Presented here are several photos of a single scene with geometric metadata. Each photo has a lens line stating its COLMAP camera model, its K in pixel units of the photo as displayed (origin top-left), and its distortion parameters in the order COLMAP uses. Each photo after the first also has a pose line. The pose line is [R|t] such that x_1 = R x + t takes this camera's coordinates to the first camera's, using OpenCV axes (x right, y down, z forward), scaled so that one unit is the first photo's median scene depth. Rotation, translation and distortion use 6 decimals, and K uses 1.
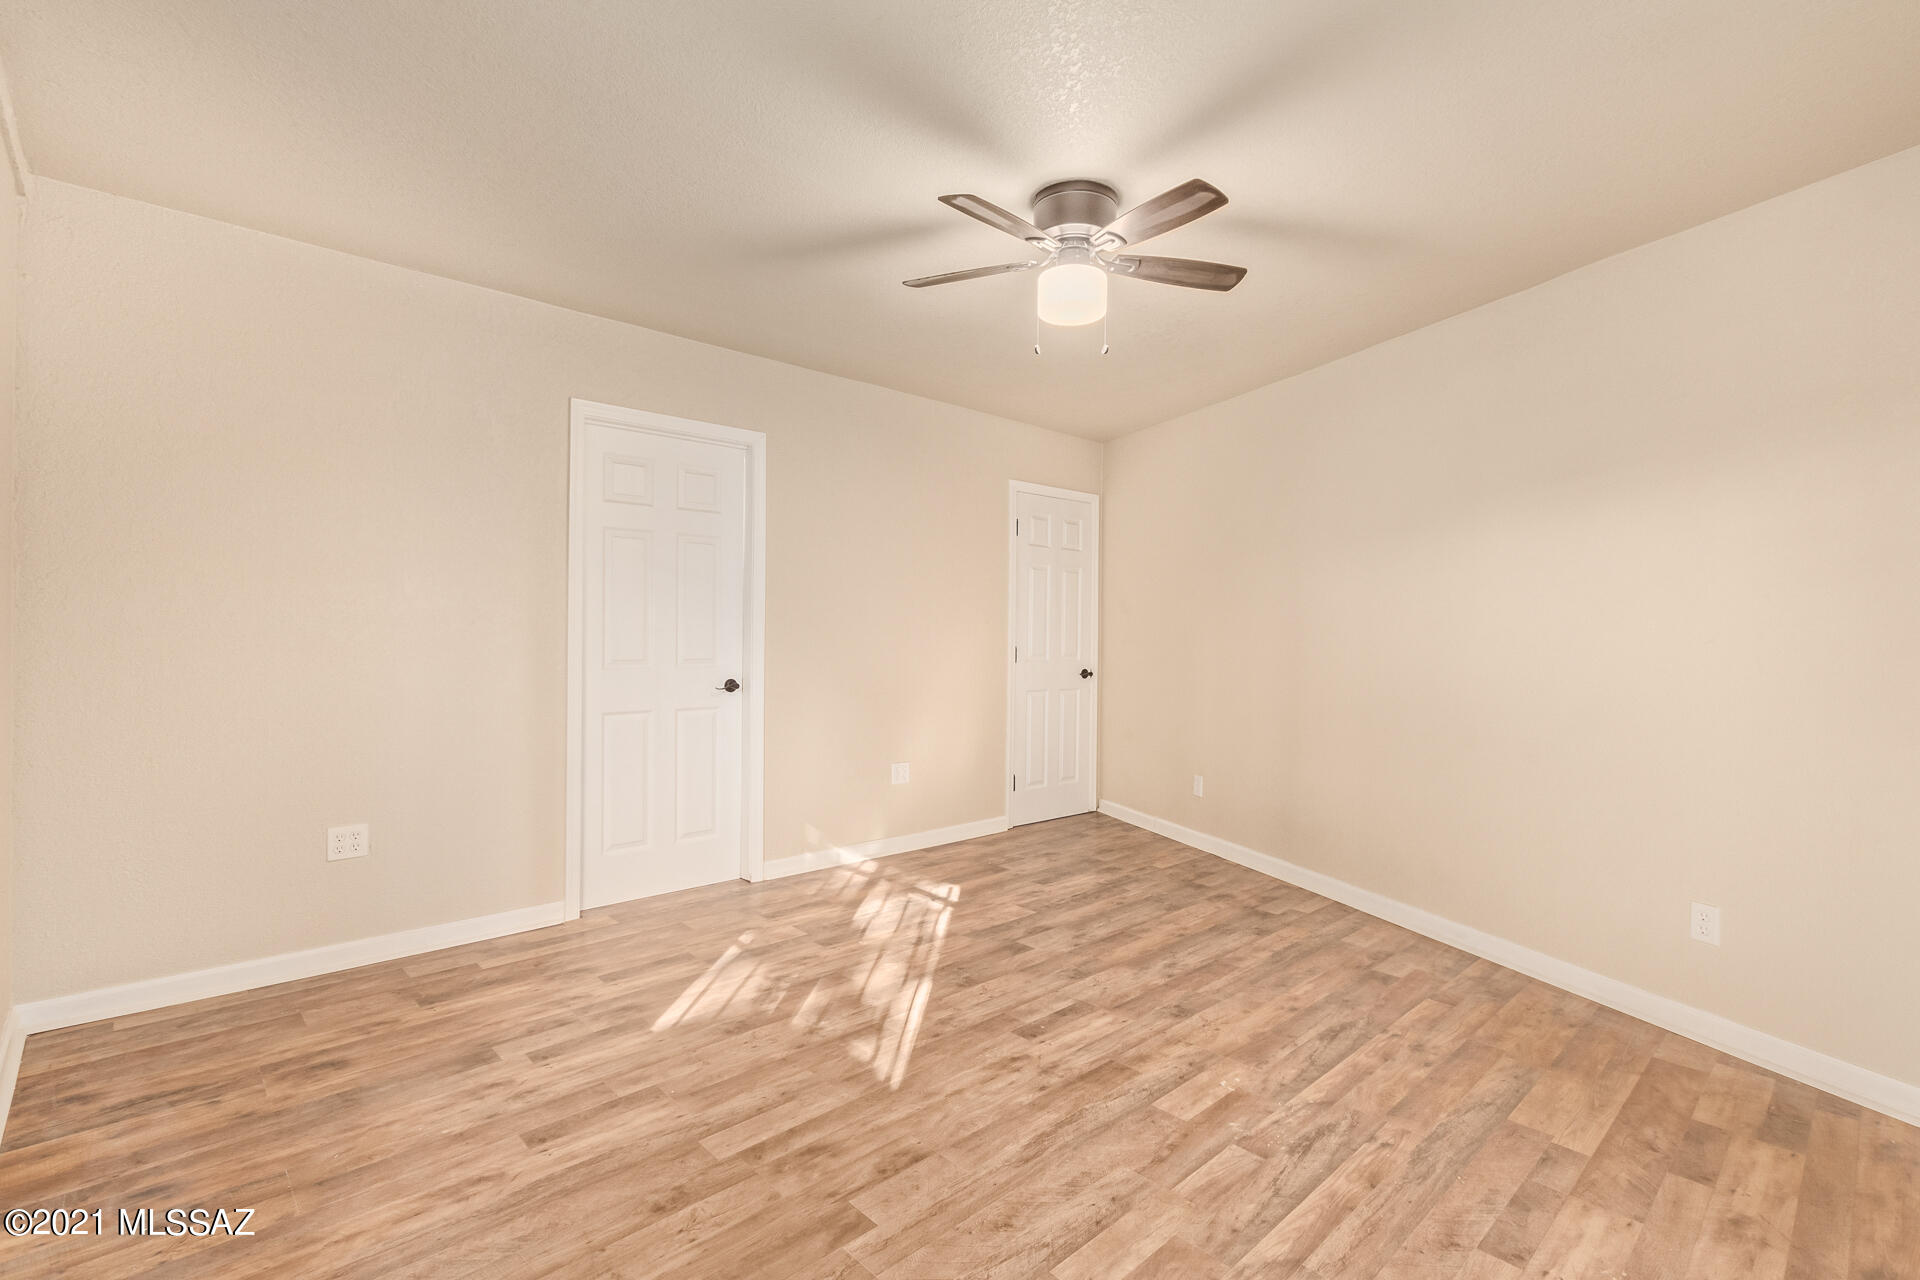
lens RADIAL K [[883.3, 0, 966.5], [0, 883.3, 640.0], [0, 0, 1]] dist [0.001860, -0.000389]
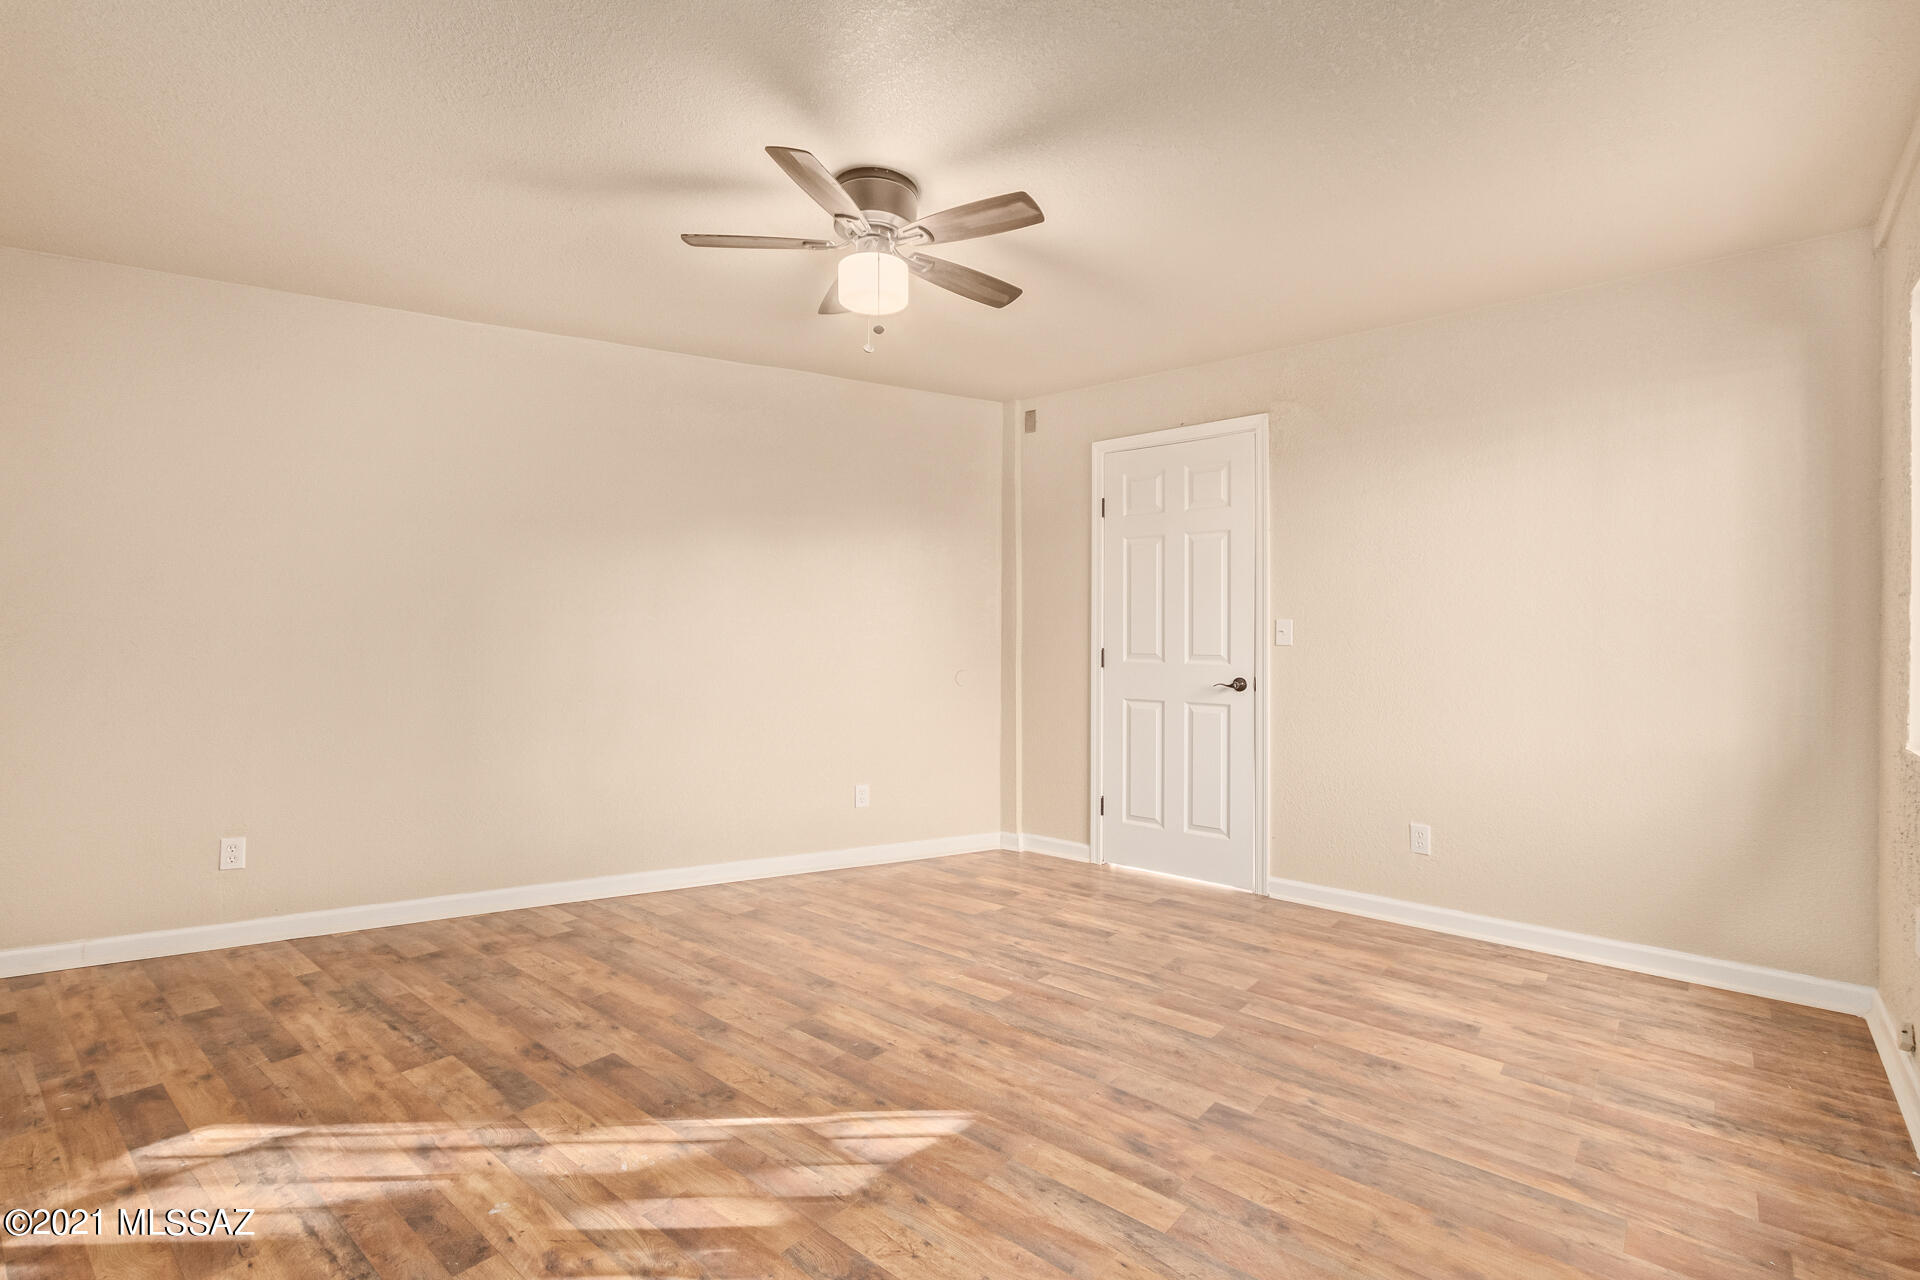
lens RADIAL K [[883.3, 0, 961.4], [0, 883.3, 633.7], [0, 0, 1]] dist [0.001860, -0.000389]
pose [[-0.116506, -0.013196, 0.993102, -0.844066], [0.003734, 0.999899, 0.013724, -0.013760], [-0.993183, 0.005308, -0.116445, 0.977263]]
